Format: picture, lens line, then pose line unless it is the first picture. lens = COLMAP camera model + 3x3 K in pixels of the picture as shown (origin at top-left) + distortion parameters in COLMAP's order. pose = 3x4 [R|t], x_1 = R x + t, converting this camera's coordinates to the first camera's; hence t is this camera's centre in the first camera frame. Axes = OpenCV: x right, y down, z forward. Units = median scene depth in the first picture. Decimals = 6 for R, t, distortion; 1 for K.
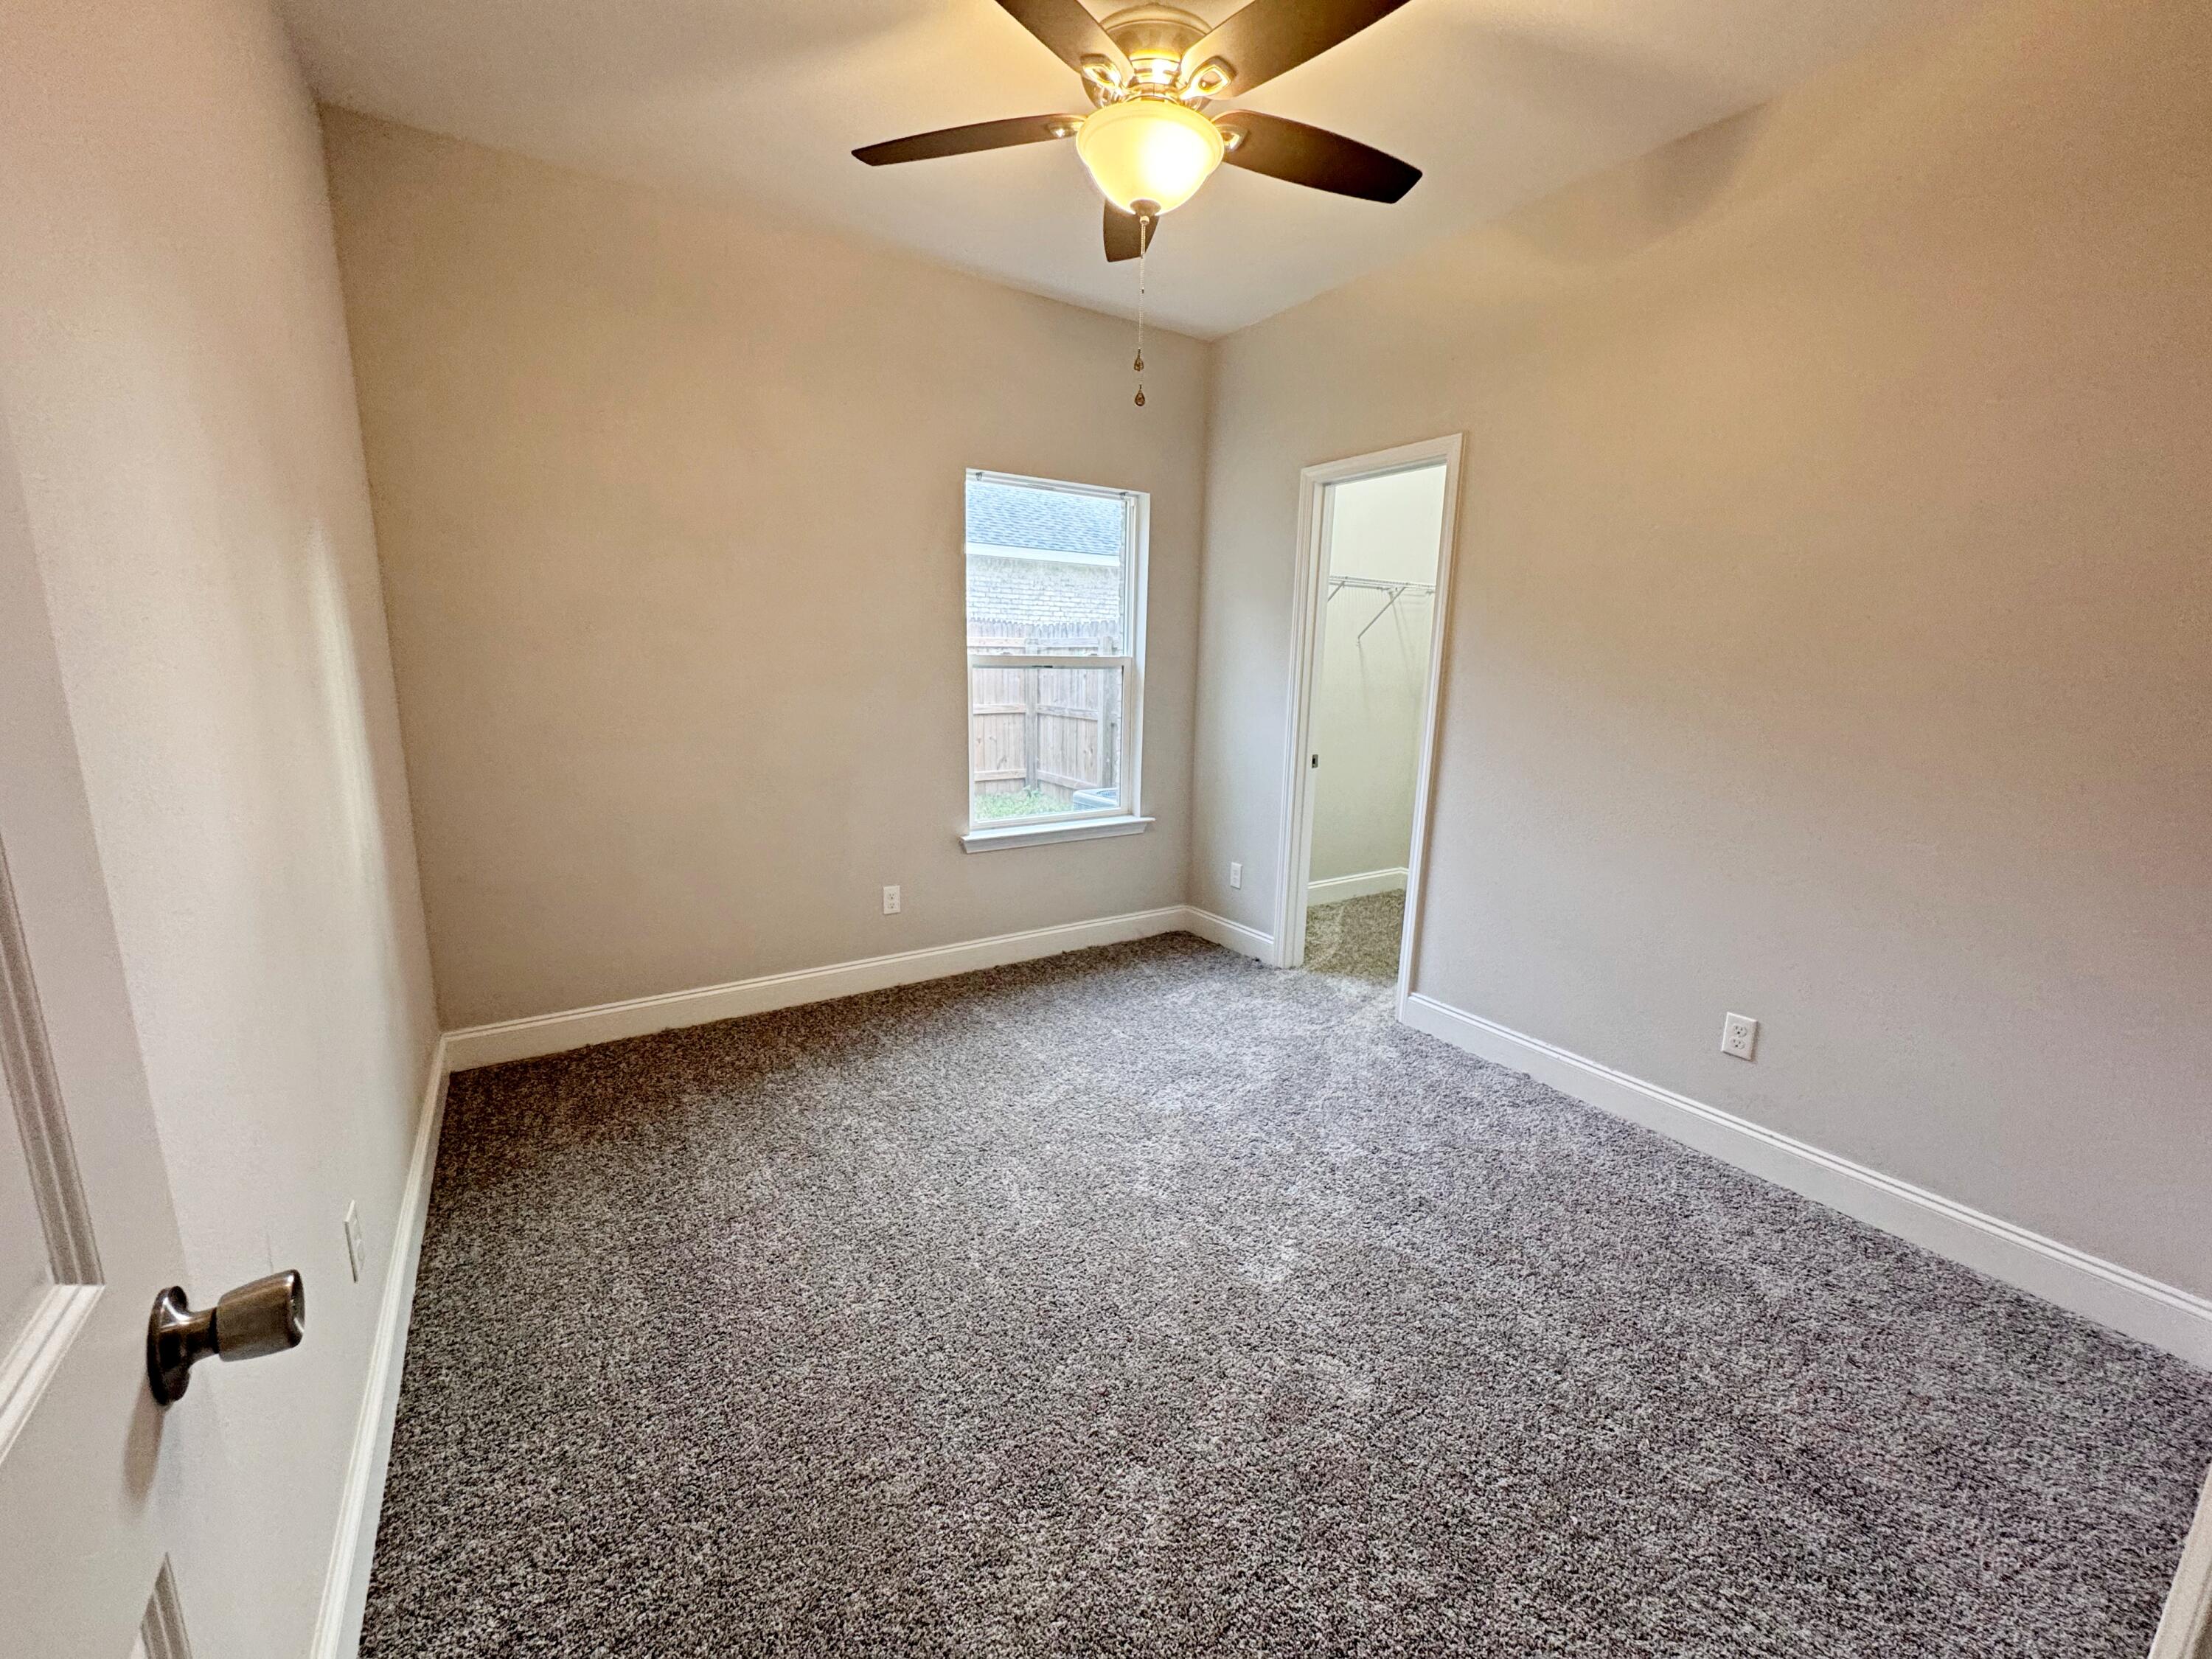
lens RADIAL K [[880.4, 0, 1104.6], [0, 880.4, 827.3], [0, 0, 1]] dist [-0.004405, 0.000088]
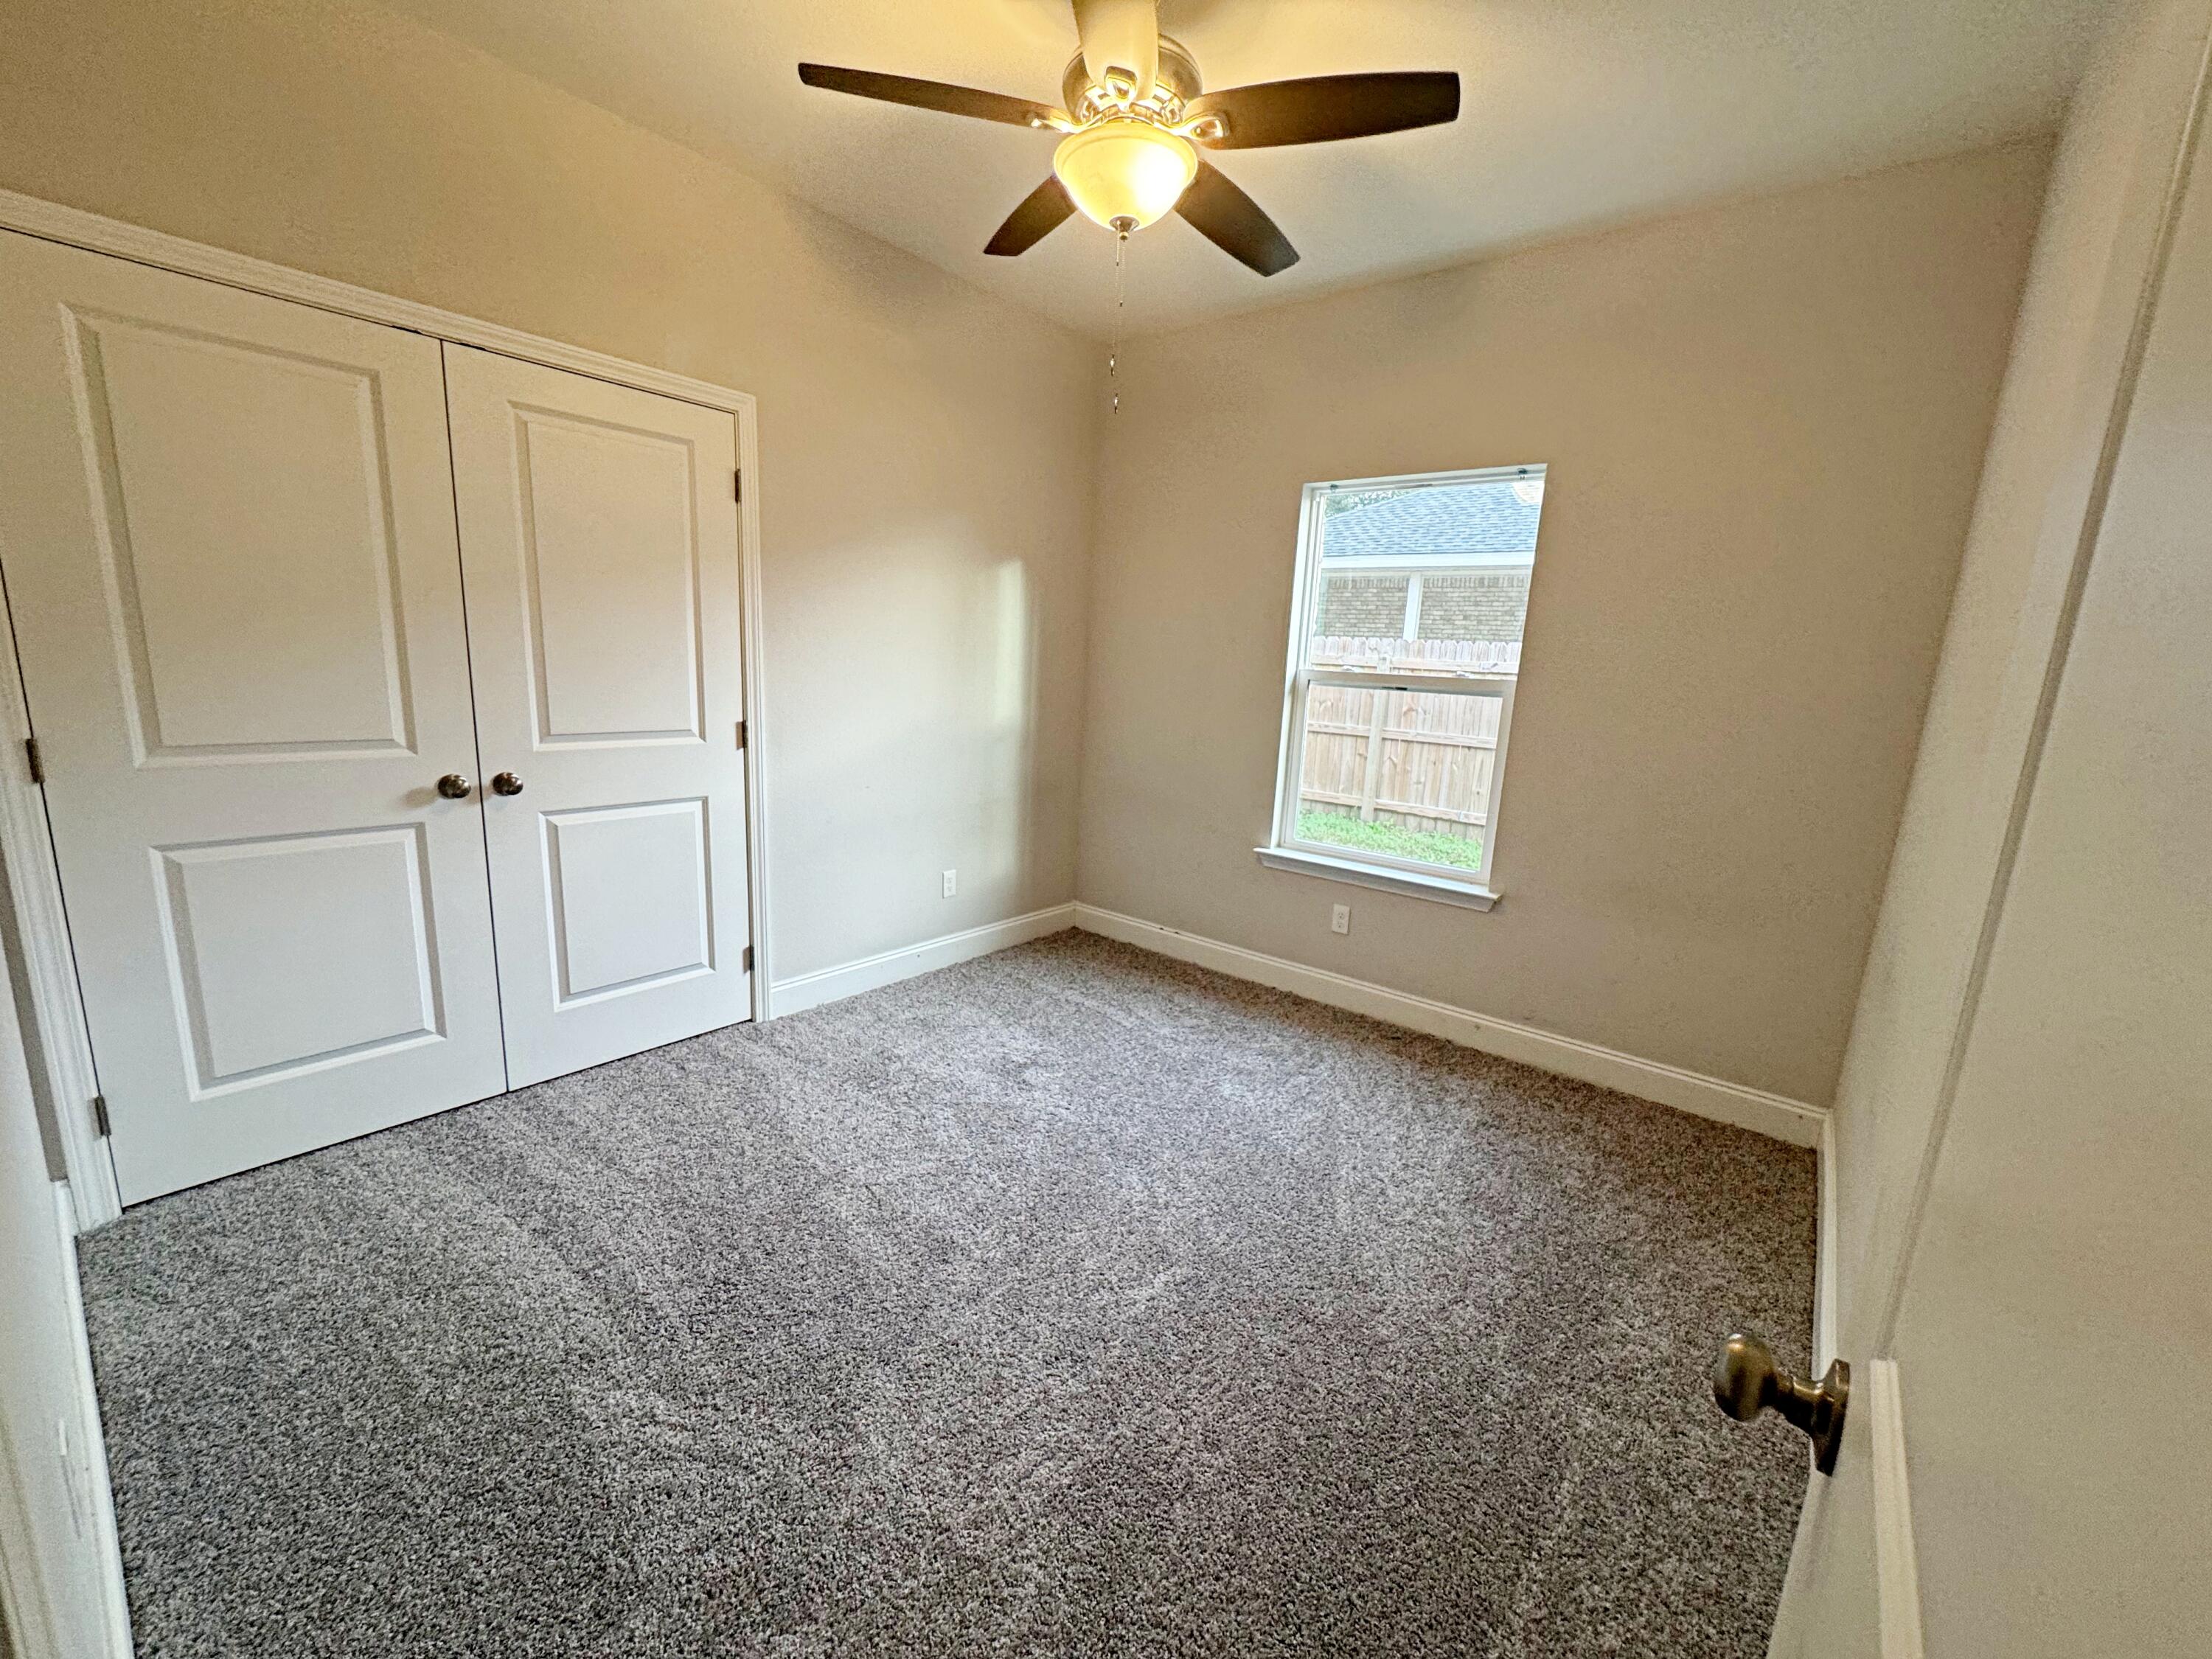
lens RADIAL K [[880.4, 0, 1106.5], [0, 880.4, 830.4], [0, 0, 1]] dist [-0.004405, 0.000088]
pose [[0.307067, 0.178094, -0.934876, 0.701602], [-0.230634, 0.966977, 0.108456, -0.073742], [0.923319, 0.182311, 0.338001, 0.468555]]
